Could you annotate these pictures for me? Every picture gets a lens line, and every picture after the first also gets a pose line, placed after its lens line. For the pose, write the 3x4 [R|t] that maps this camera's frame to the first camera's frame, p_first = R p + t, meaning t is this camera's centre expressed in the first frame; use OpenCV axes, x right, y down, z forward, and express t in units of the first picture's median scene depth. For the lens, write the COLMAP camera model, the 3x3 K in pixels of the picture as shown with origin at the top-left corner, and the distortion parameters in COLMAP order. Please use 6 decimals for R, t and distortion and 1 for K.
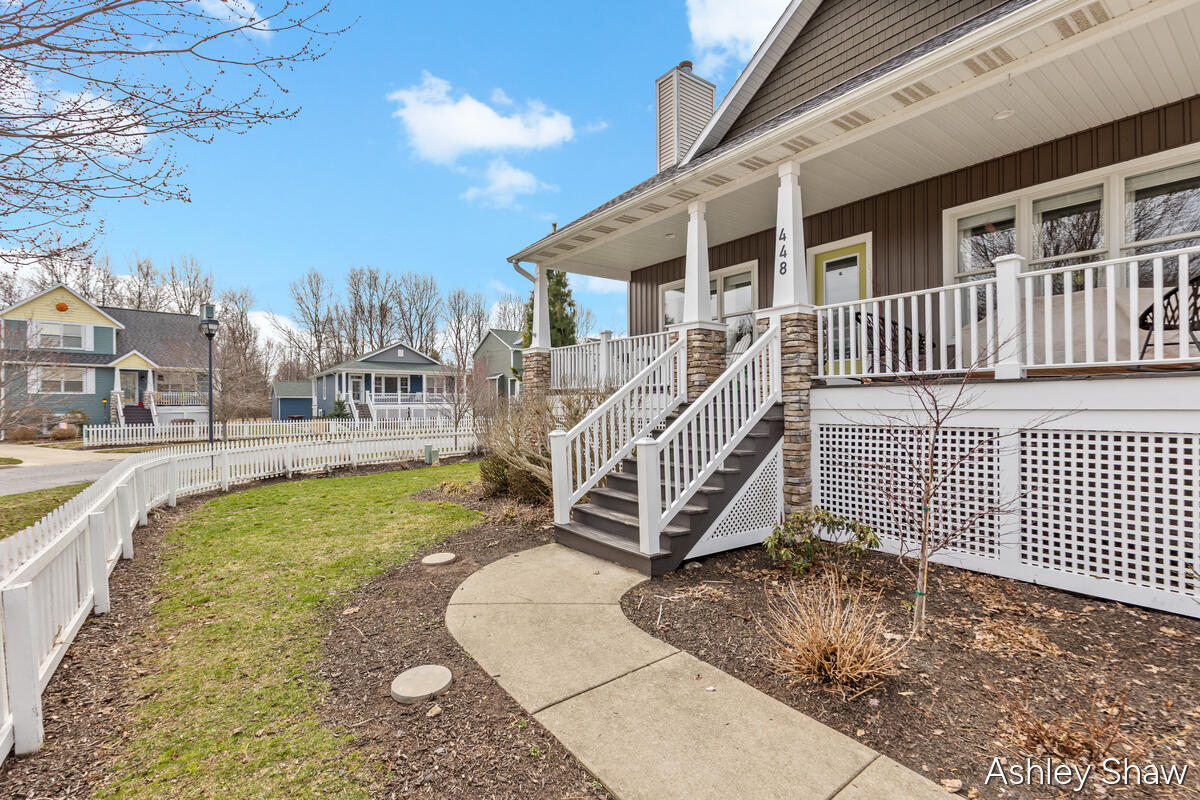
lens RADIAL K [[527.5, 0, 605.7], [0, 527.5, 404.0], [0, 0, 1]] dist [-0.001744, -0.000158]
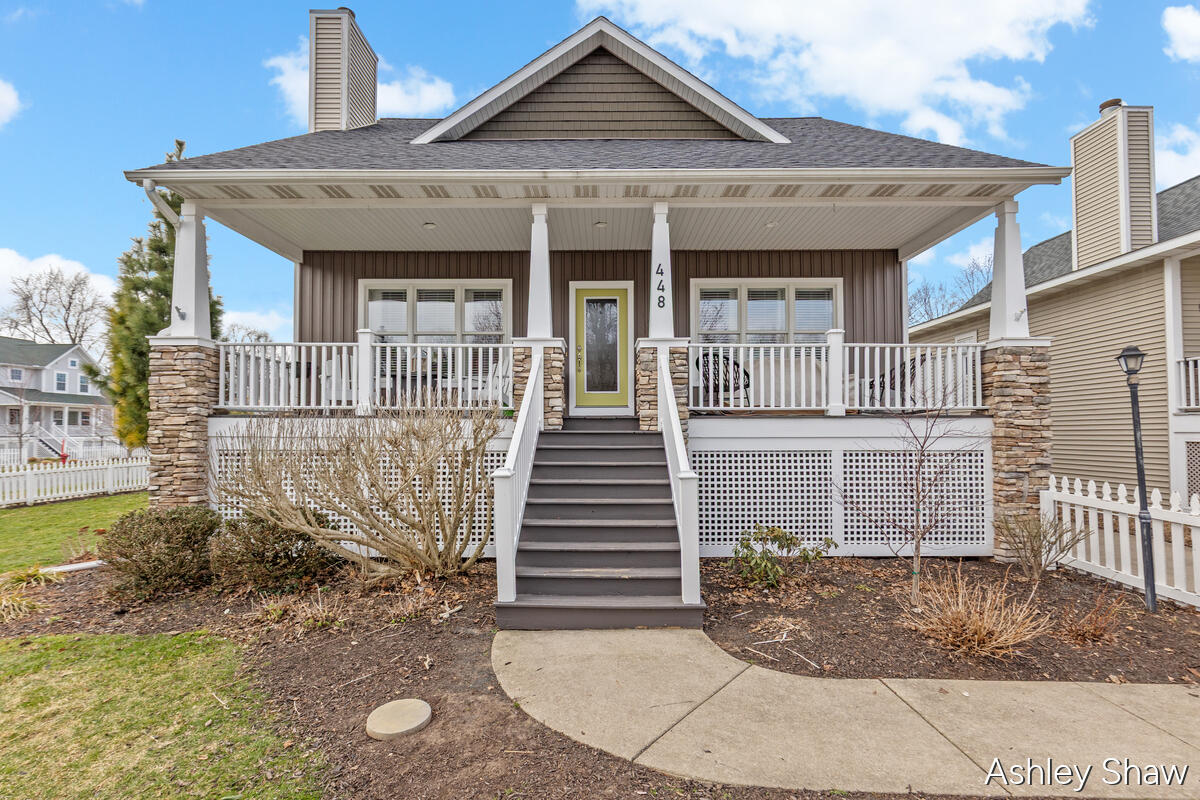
lens RADIAL K [[541.3, 0, 597.9], [0, 541.3, 418.8], [0, 0, 1]] dist [0.001406, 0.000322]
pose [[0.616454, 0.025555, 0.786976, -0.627968], [-0.002770, 0.999537, -0.030288, 0.005705], [-0.787386, 0.016491, 0.616239, 0.488943]]
